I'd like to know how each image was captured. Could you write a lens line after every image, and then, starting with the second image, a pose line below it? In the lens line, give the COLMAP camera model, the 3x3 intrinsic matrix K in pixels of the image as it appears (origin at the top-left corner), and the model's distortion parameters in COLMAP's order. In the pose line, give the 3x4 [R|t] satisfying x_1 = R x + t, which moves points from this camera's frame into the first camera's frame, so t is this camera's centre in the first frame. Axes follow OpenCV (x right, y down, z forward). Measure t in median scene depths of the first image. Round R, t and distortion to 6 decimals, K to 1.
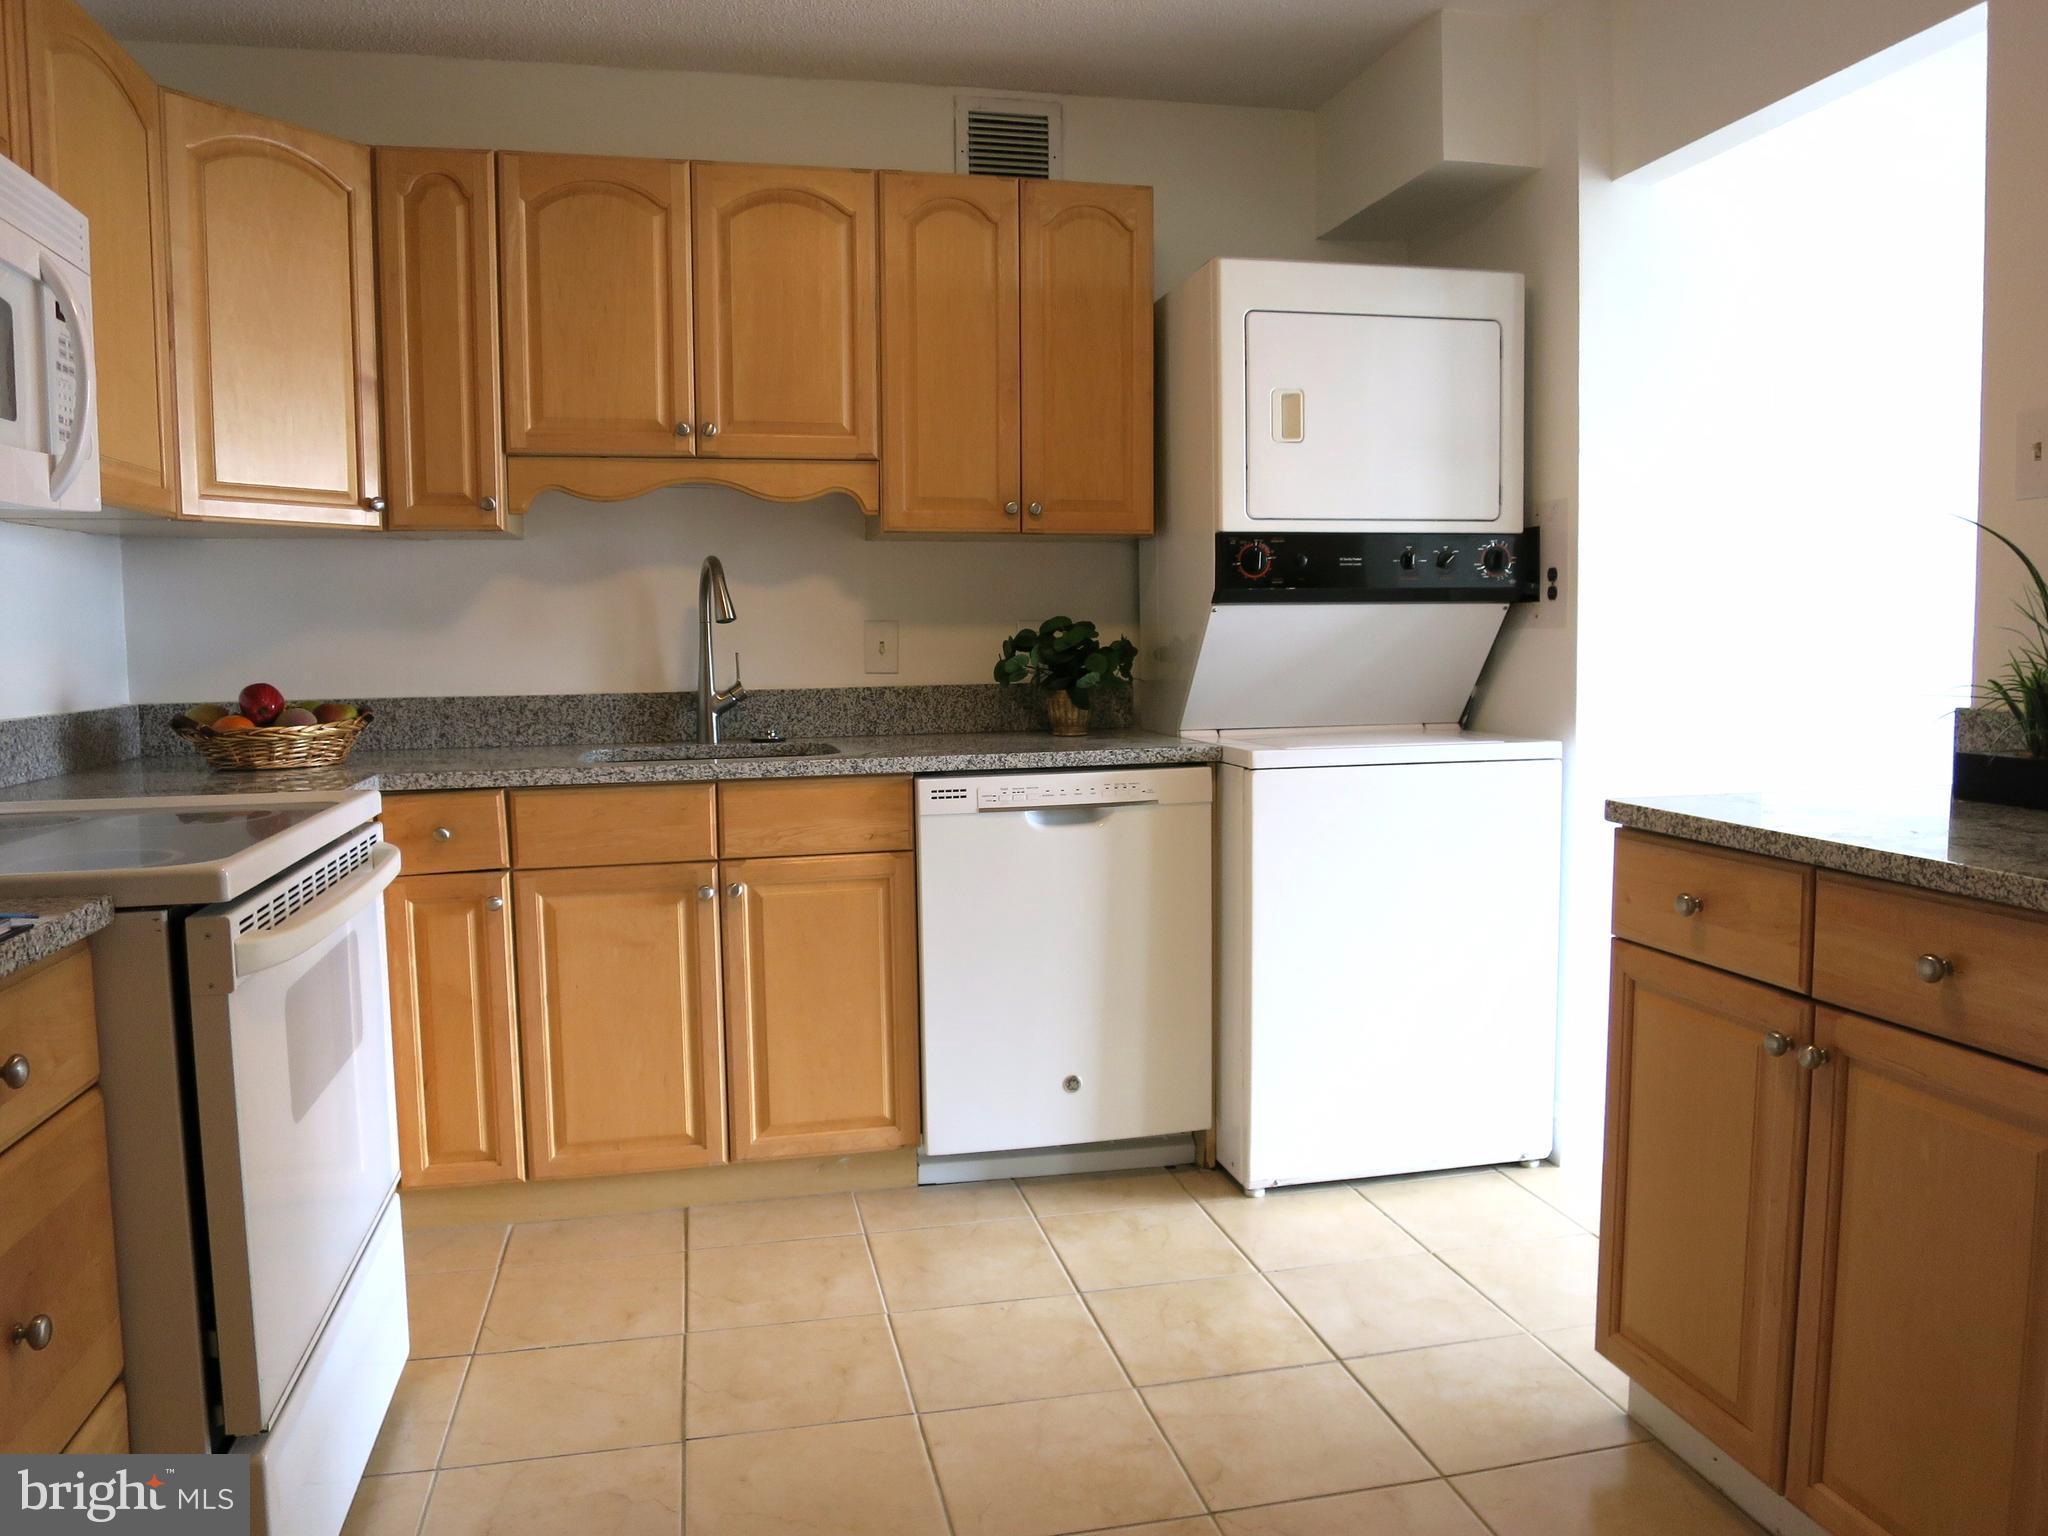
lens RADIAL K [[1449.8, 0, 1048.8], [0, 1449.8, 740.9], [0, 0, 1]] dist [-0.037613, 0.002942]
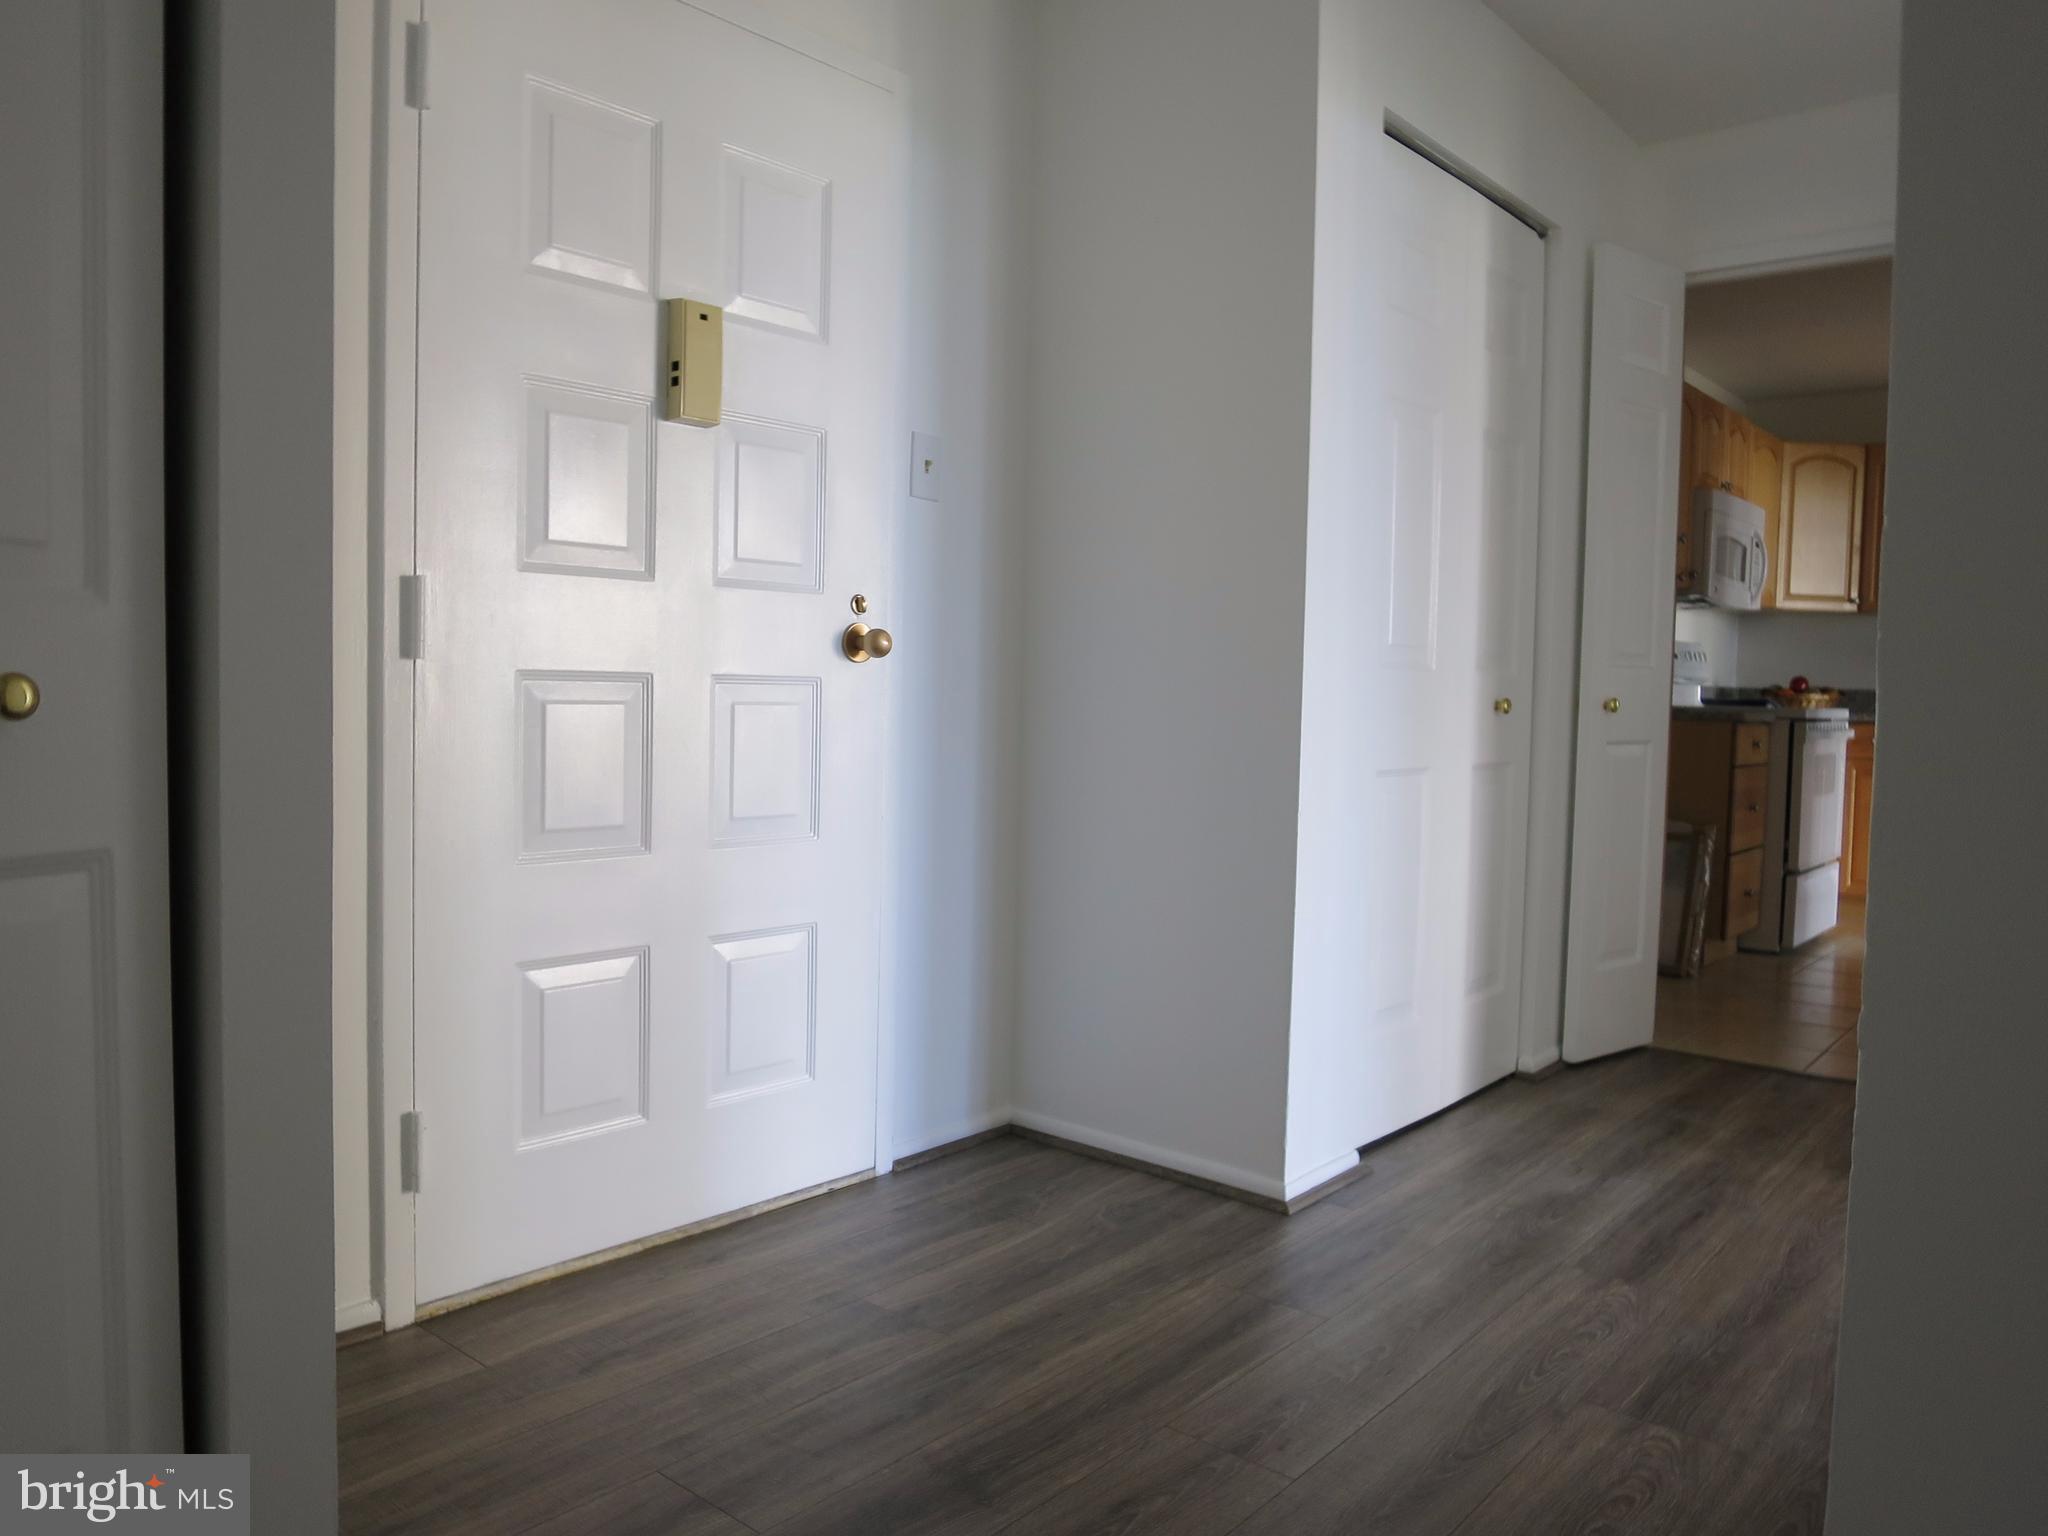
lens RADIAL K [[1449.8, 0, 1048.8], [0, 1449.8, 740.9], [0, 0, 1]] dist [-0.037613, 0.002942]
pose [[0.593535, 0.065757, -0.802117, 0.639411], [-0.097996, 0.995145, 0.009068, 0.168701], [0.798820, 0.073222, 0.597097, -1.430475]]
